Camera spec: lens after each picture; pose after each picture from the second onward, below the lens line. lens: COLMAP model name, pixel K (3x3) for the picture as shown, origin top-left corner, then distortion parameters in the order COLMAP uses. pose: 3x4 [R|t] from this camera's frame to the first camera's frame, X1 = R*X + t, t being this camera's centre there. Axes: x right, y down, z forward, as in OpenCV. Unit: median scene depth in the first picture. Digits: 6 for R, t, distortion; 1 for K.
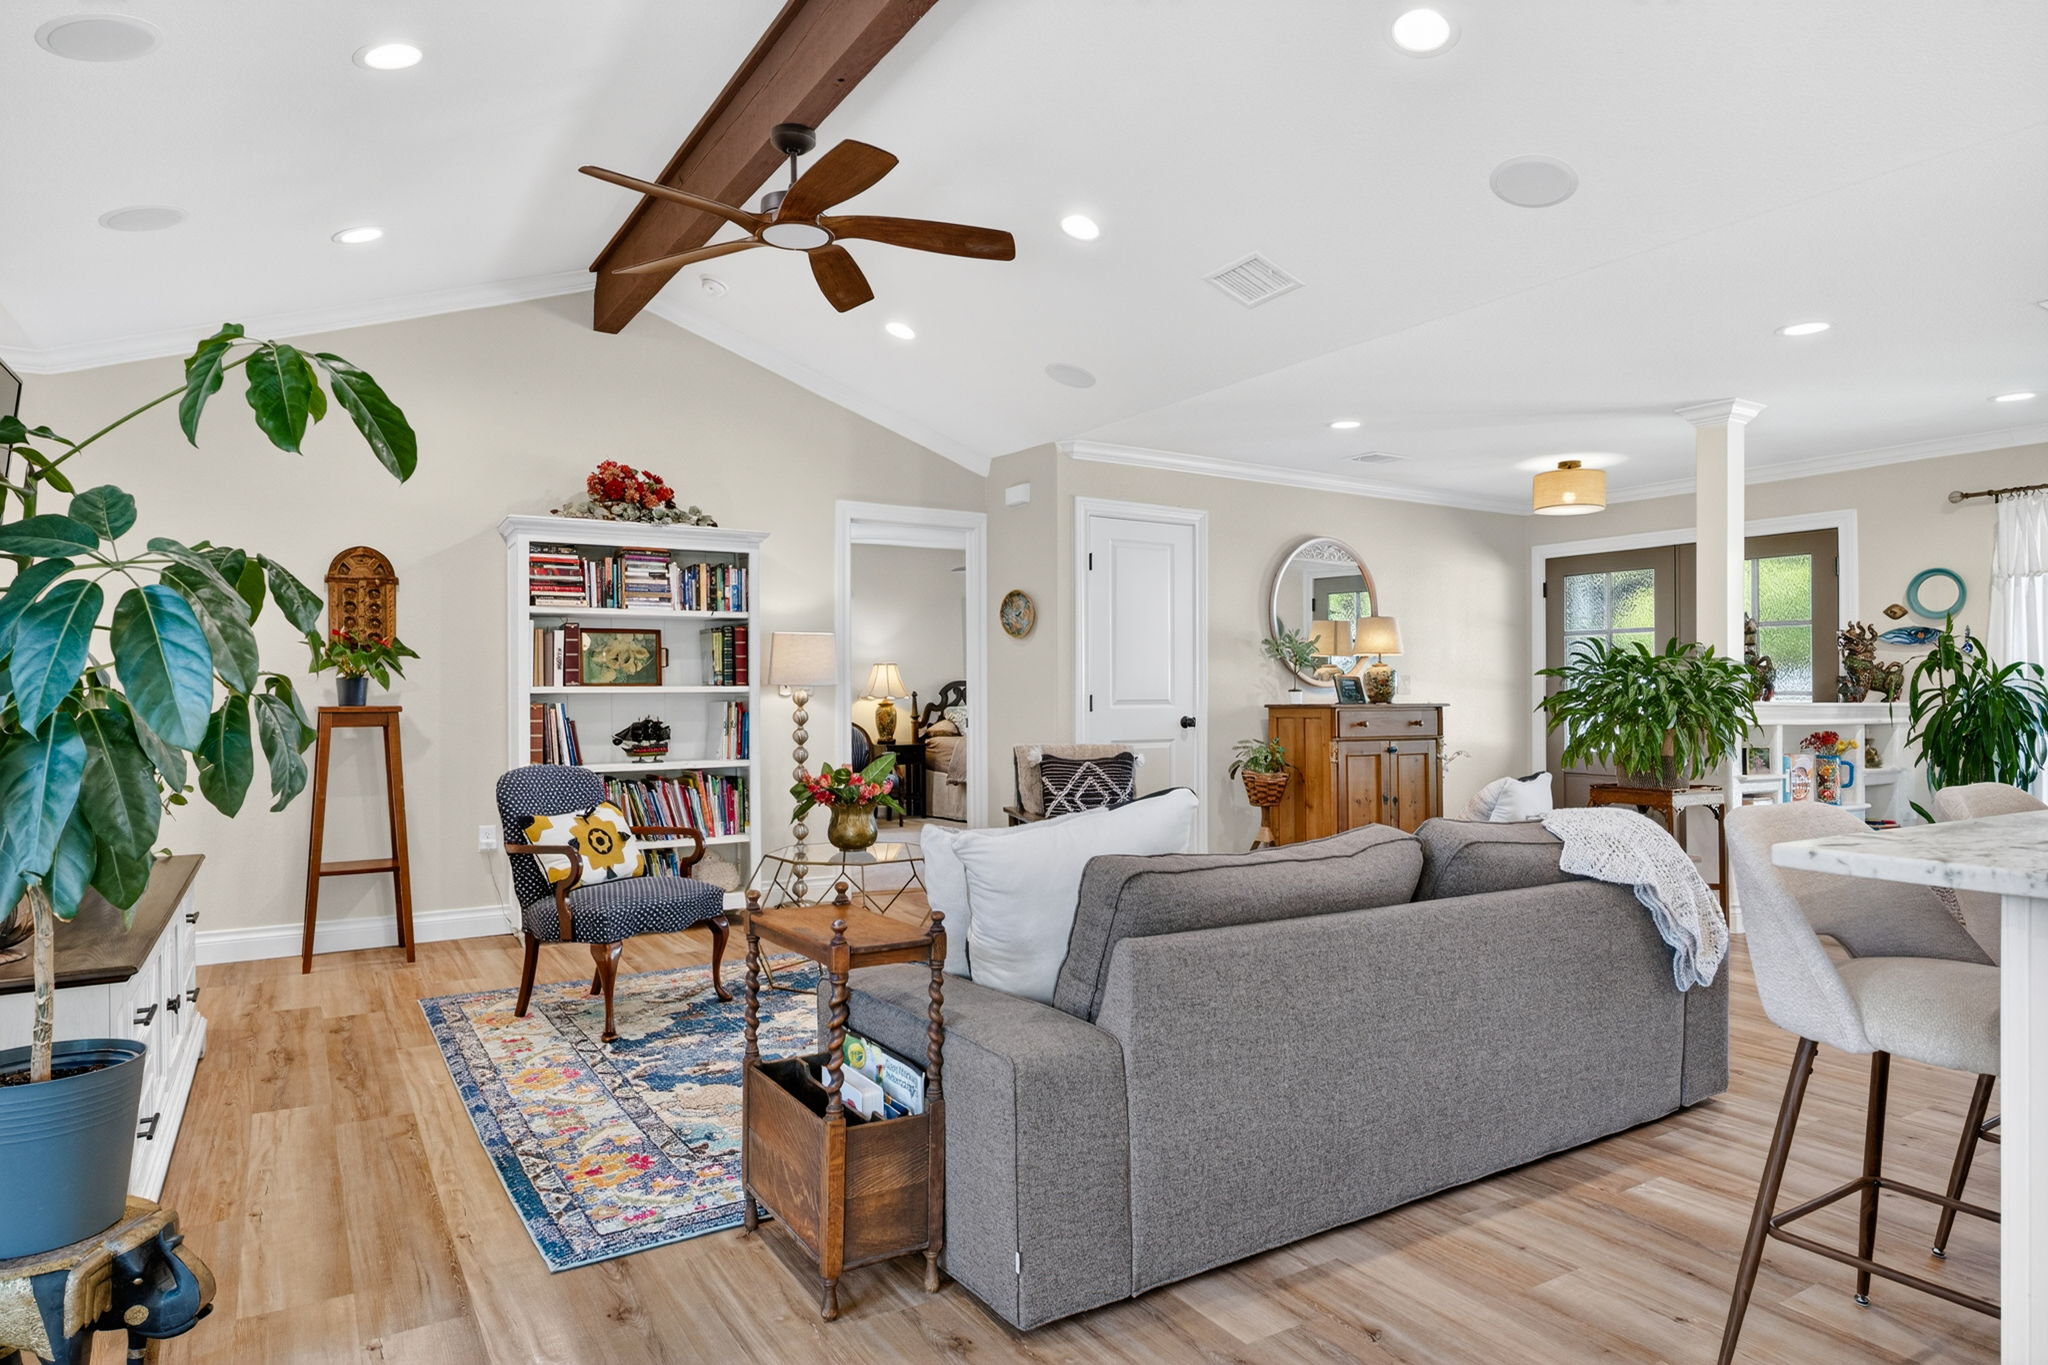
lens RADIAL K [[1196.7, 0, 1040.8], [0, 1196.7, 687.1], [0, 0, 1]] dist [0.002566, 0.000205]
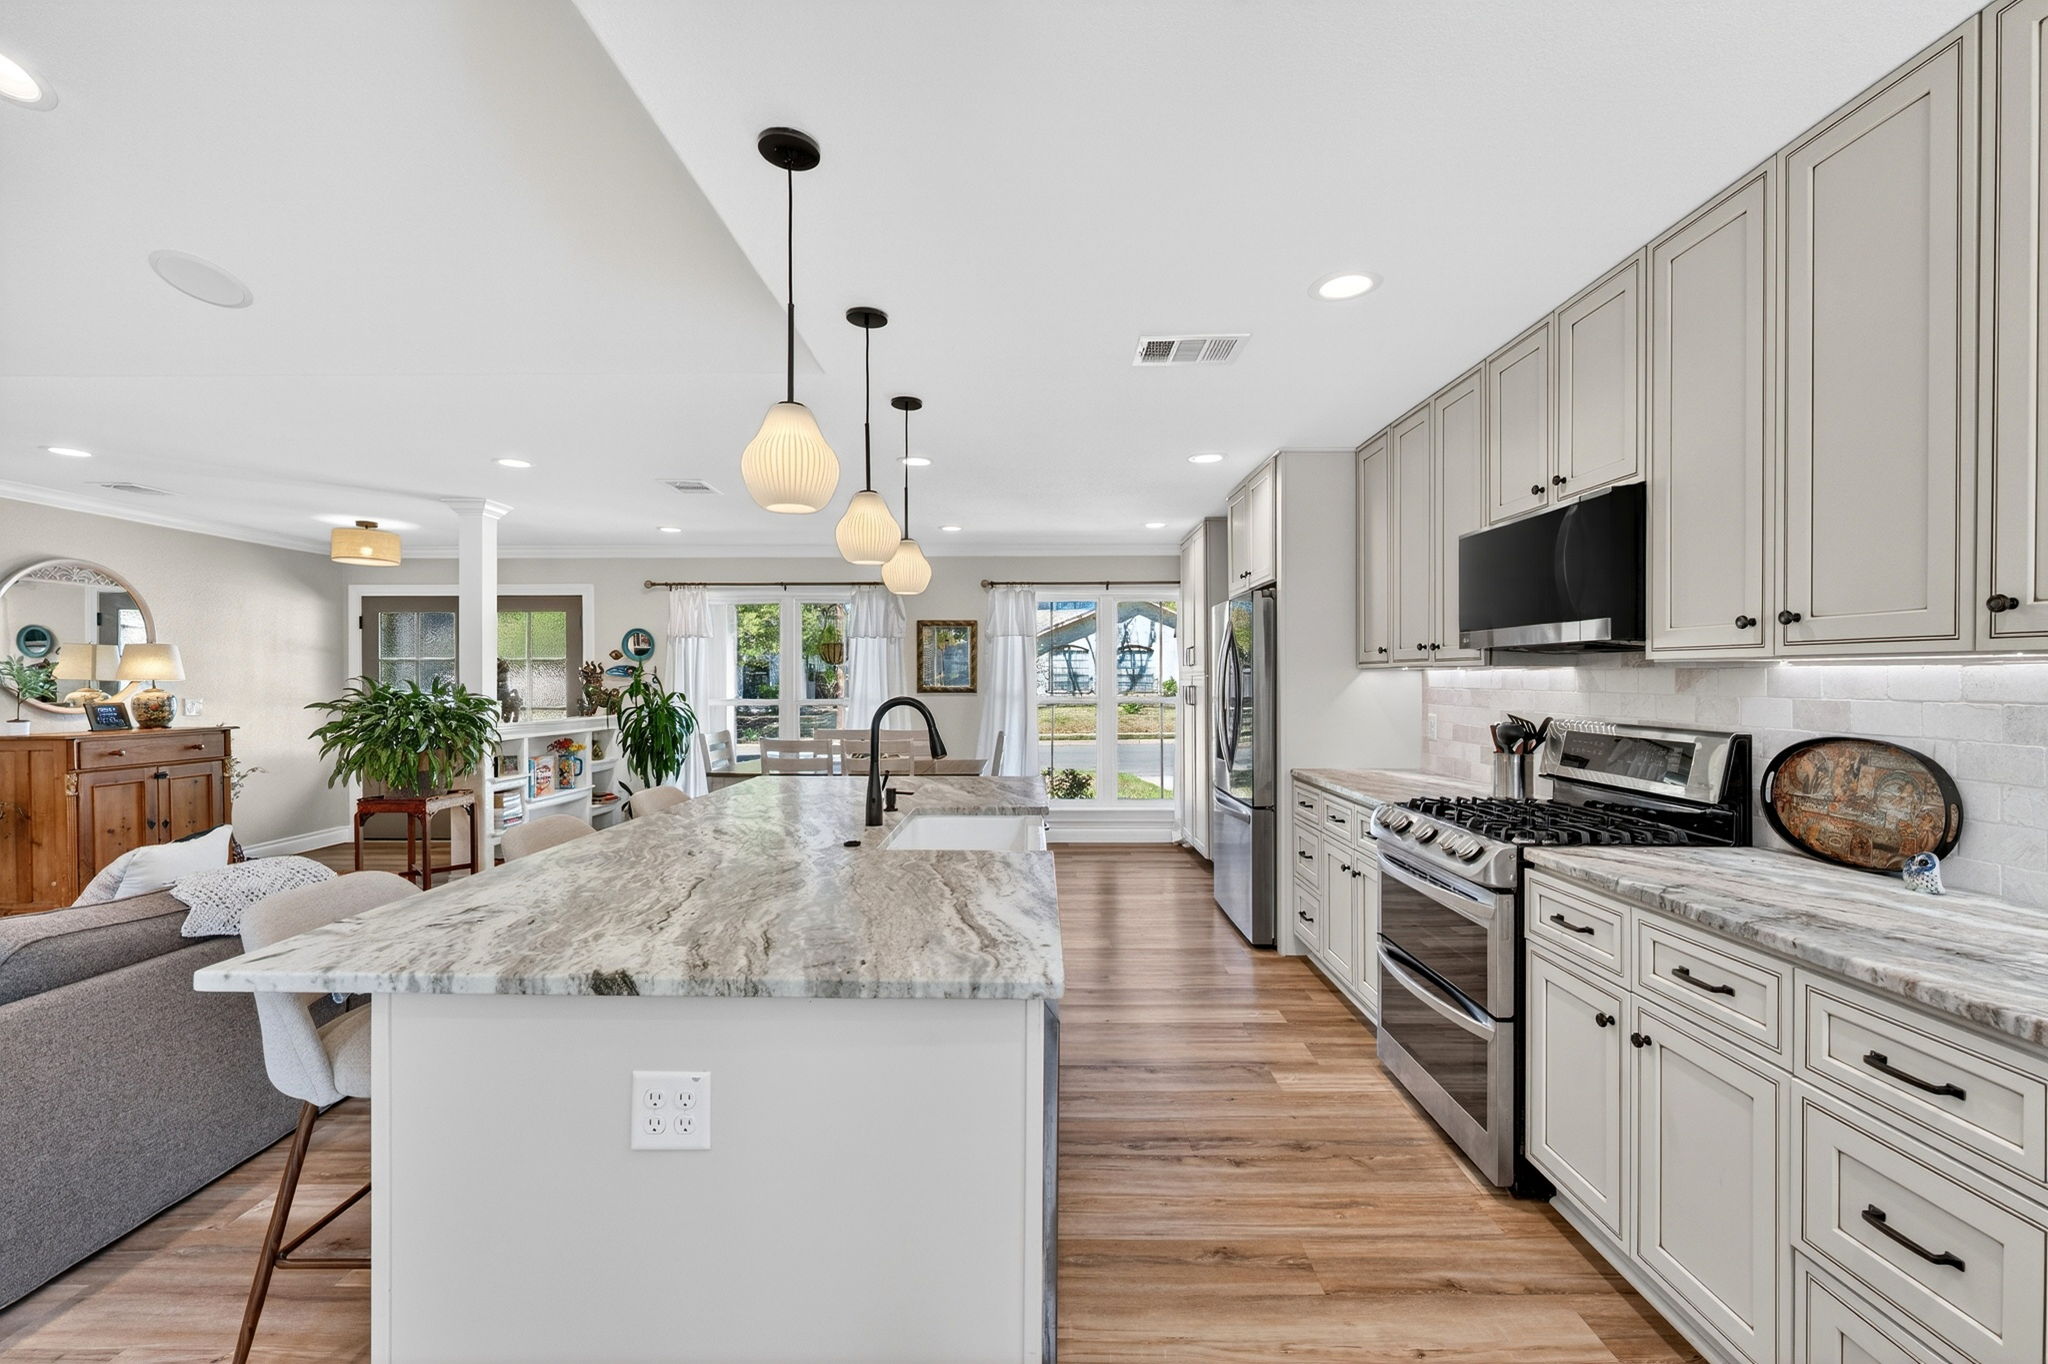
lens RADIAL K [[846.0, 0, 1017.5], [0, 846.0, 682.0], [0, 0, 1]] dist [-0.000582, 0.000066]
pose [[0.545274, -0.002482, 0.838254, 0.105021], [-0.002373, 0.999987, 0.004505, -0.040431], [-0.838255, -0.004445, 0.545261, -0.018844]]
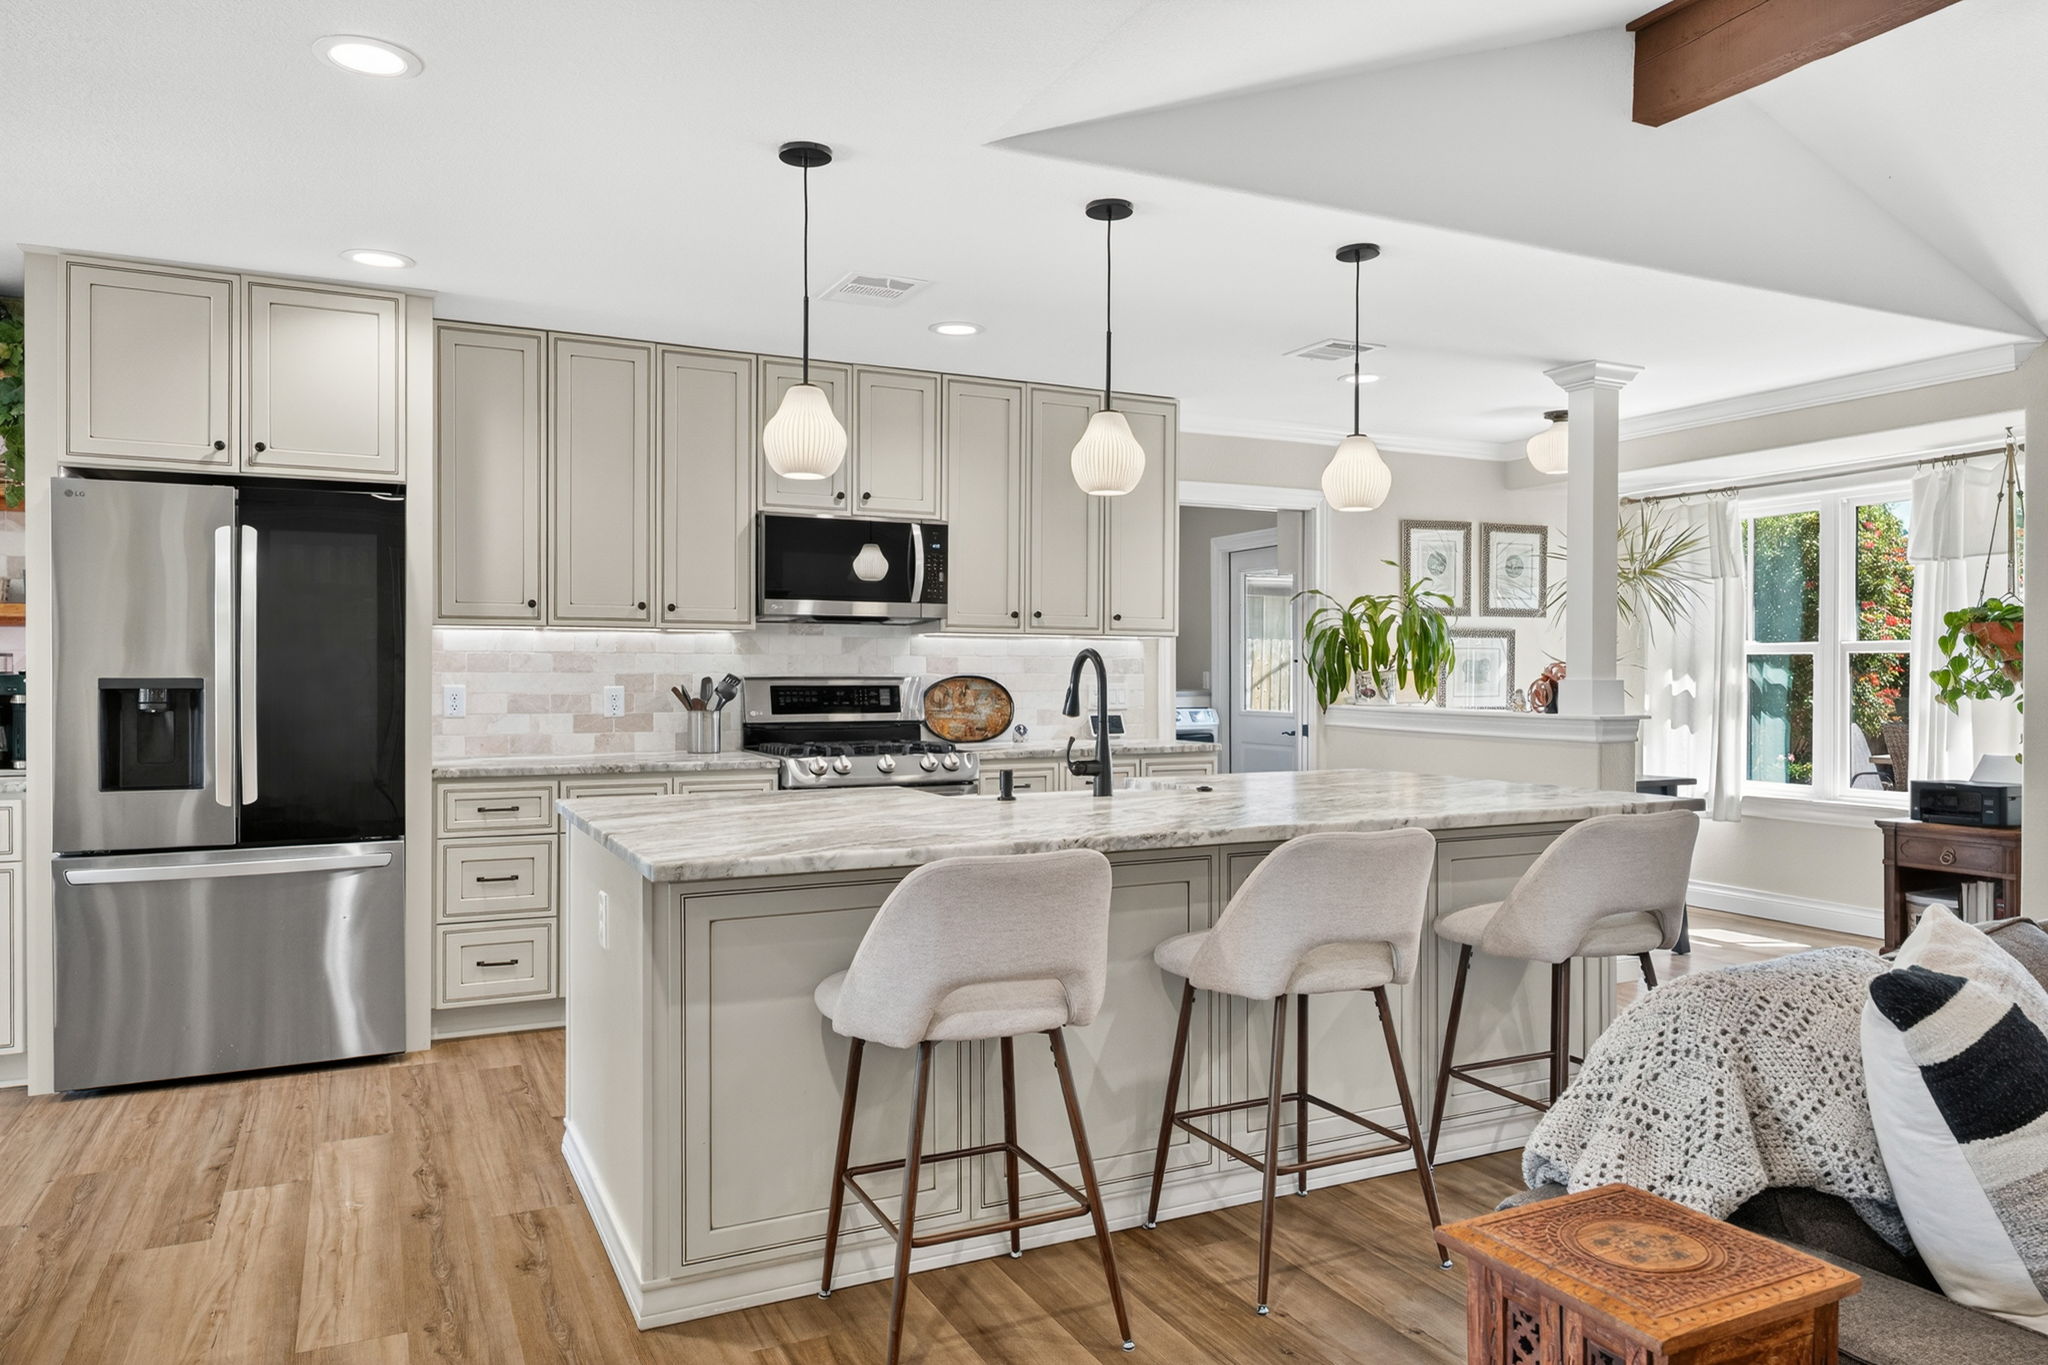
lens RADIAL K [[1359.7, 0, 1017.9], [0, 1359.7, 684.1], [0, 0, 1]] dist [0.000539, 0.001925]
pose [[-0.993177, -0.001608, 0.116607, 0.413644], [-0.000842, 0.999978, 0.006616, -0.017621], [-0.116615, 0.006473, -0.993156, 0.934641]]
